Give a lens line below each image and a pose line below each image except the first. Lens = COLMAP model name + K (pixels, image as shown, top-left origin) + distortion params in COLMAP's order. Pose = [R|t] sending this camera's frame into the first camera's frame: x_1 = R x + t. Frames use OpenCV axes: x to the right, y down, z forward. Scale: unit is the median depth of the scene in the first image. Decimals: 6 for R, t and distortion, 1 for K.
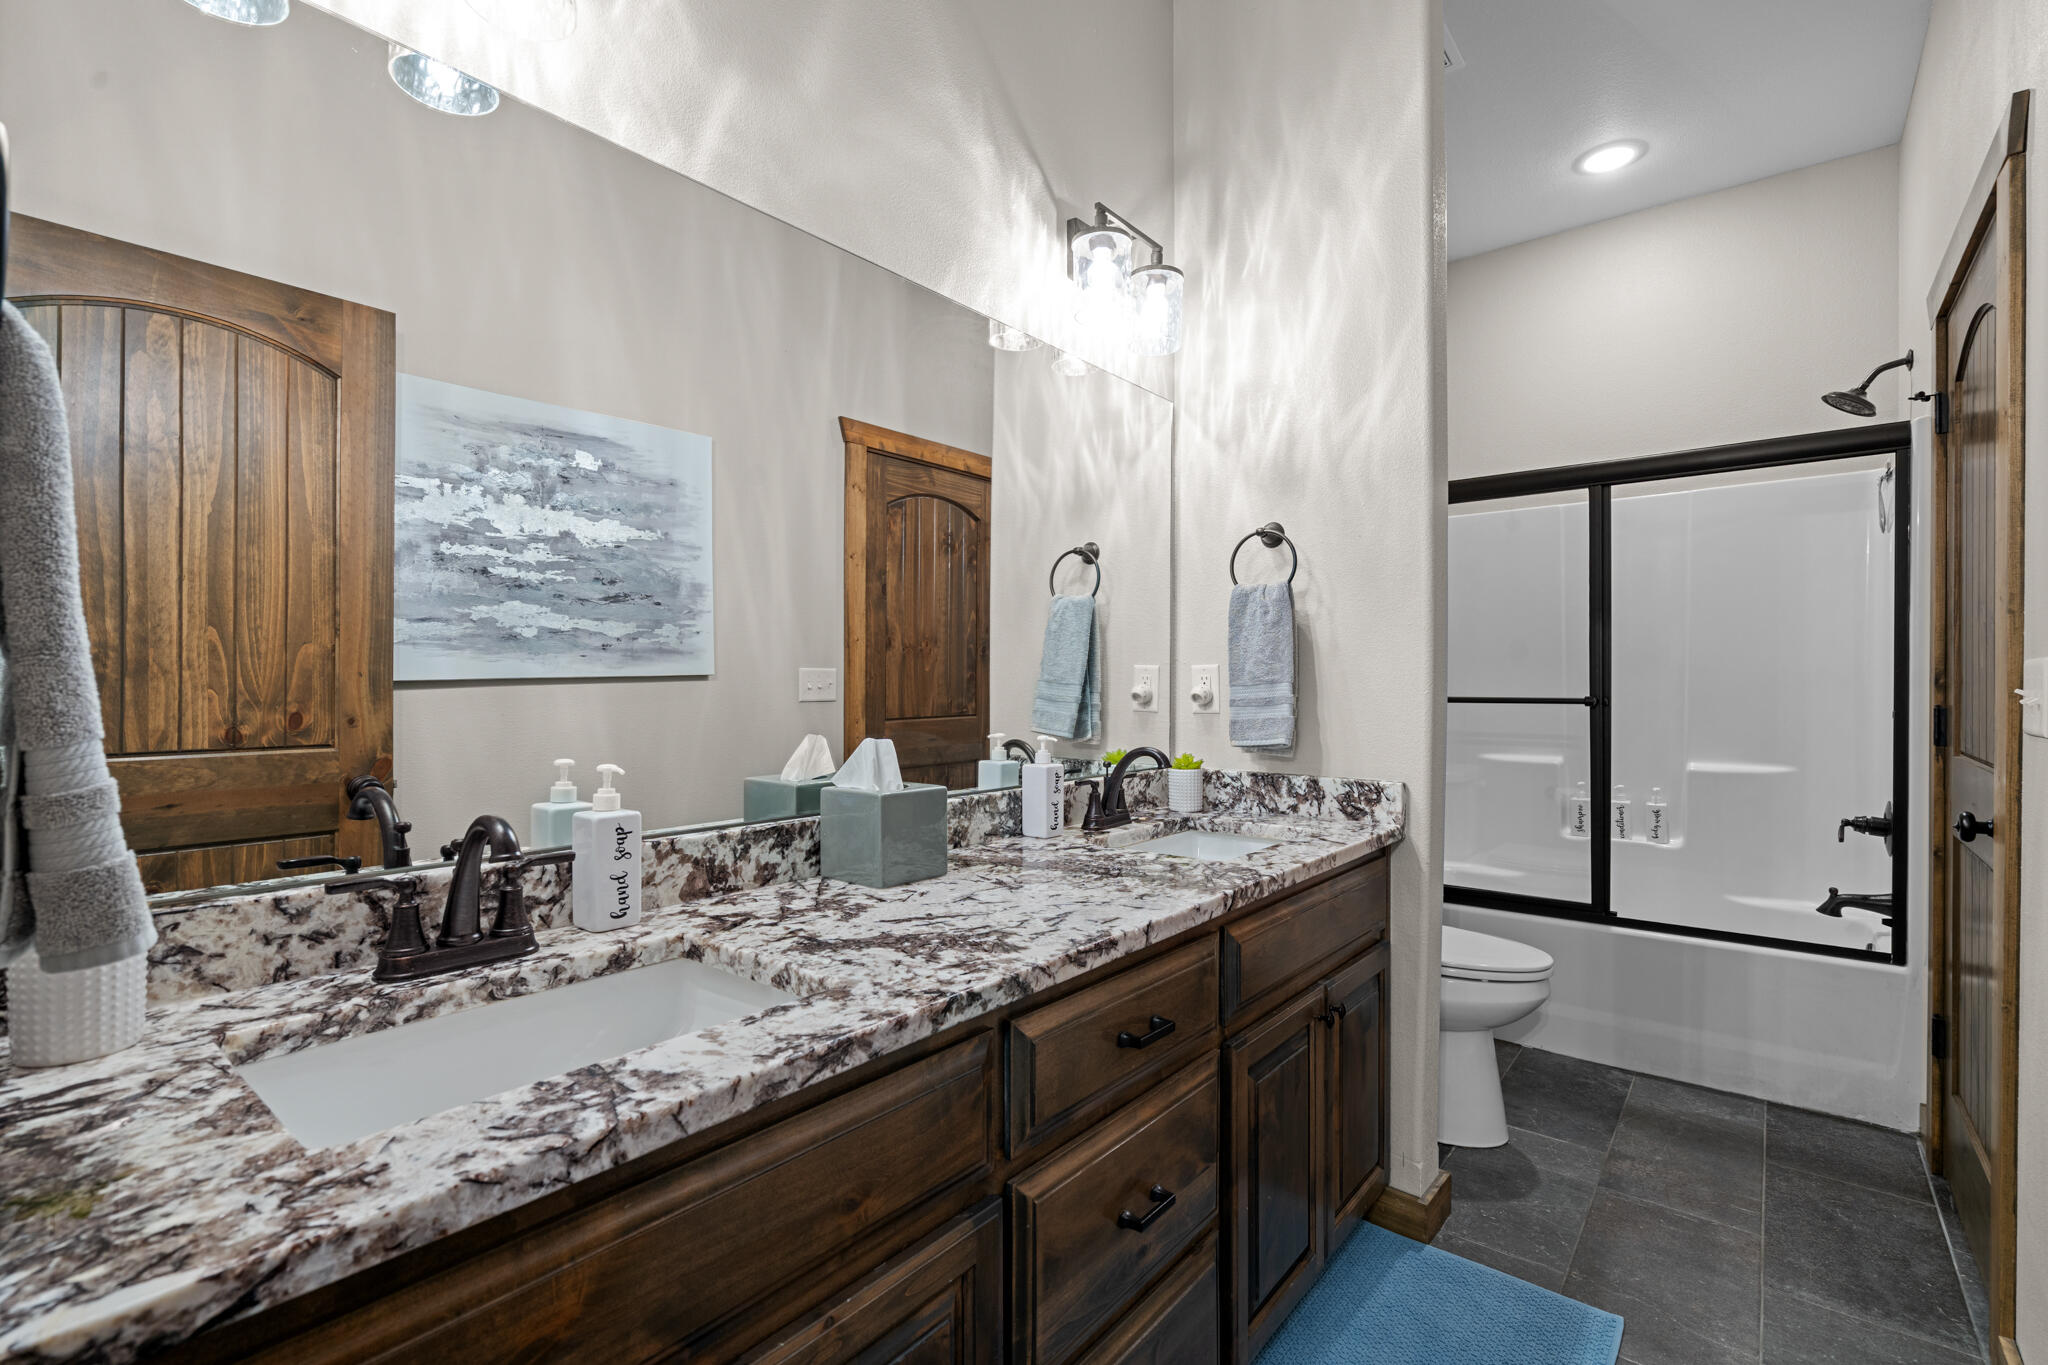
lens RADIAL K [[923.7, 0, 1021.5], [0, 923.7, 678.0], [0, 0, 1]] dist [-0.002126, 0.000074]
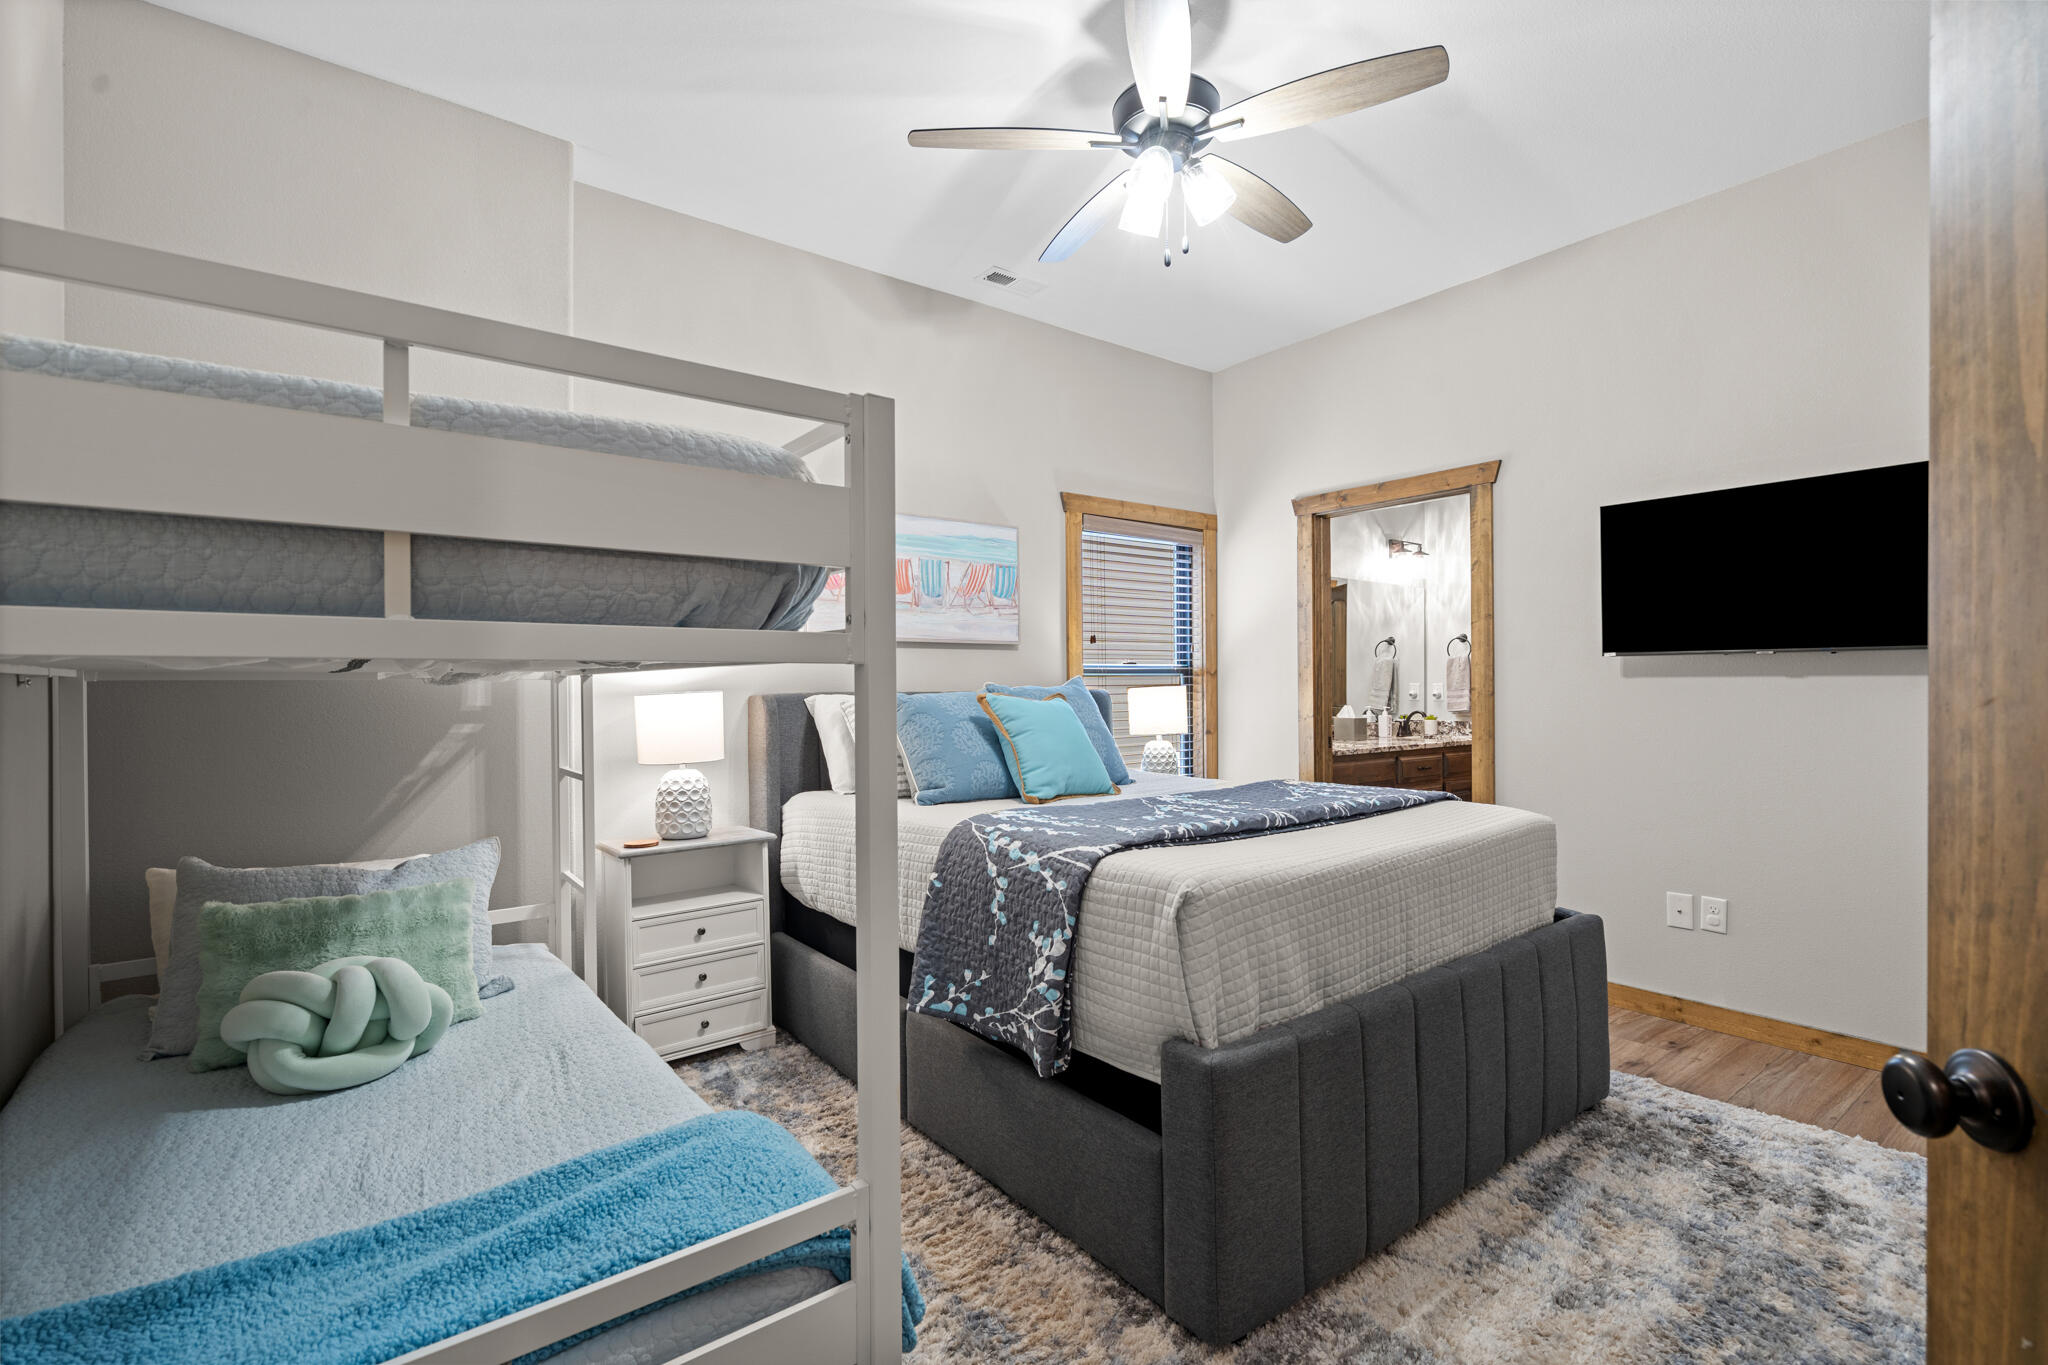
lens RADIAL K [[923.7, 0, 1021.5], [0, 923.7, 678.0], [0, 0, 1]] dist [-0.002126, 0.000074]
pose [[0.974708, -0.005401, -0.223417, -0.408772], [0.004881, 0.999984, -0.002879, -0.029070], [0.223429, 0.001716, 0.974719, -2.022690]]
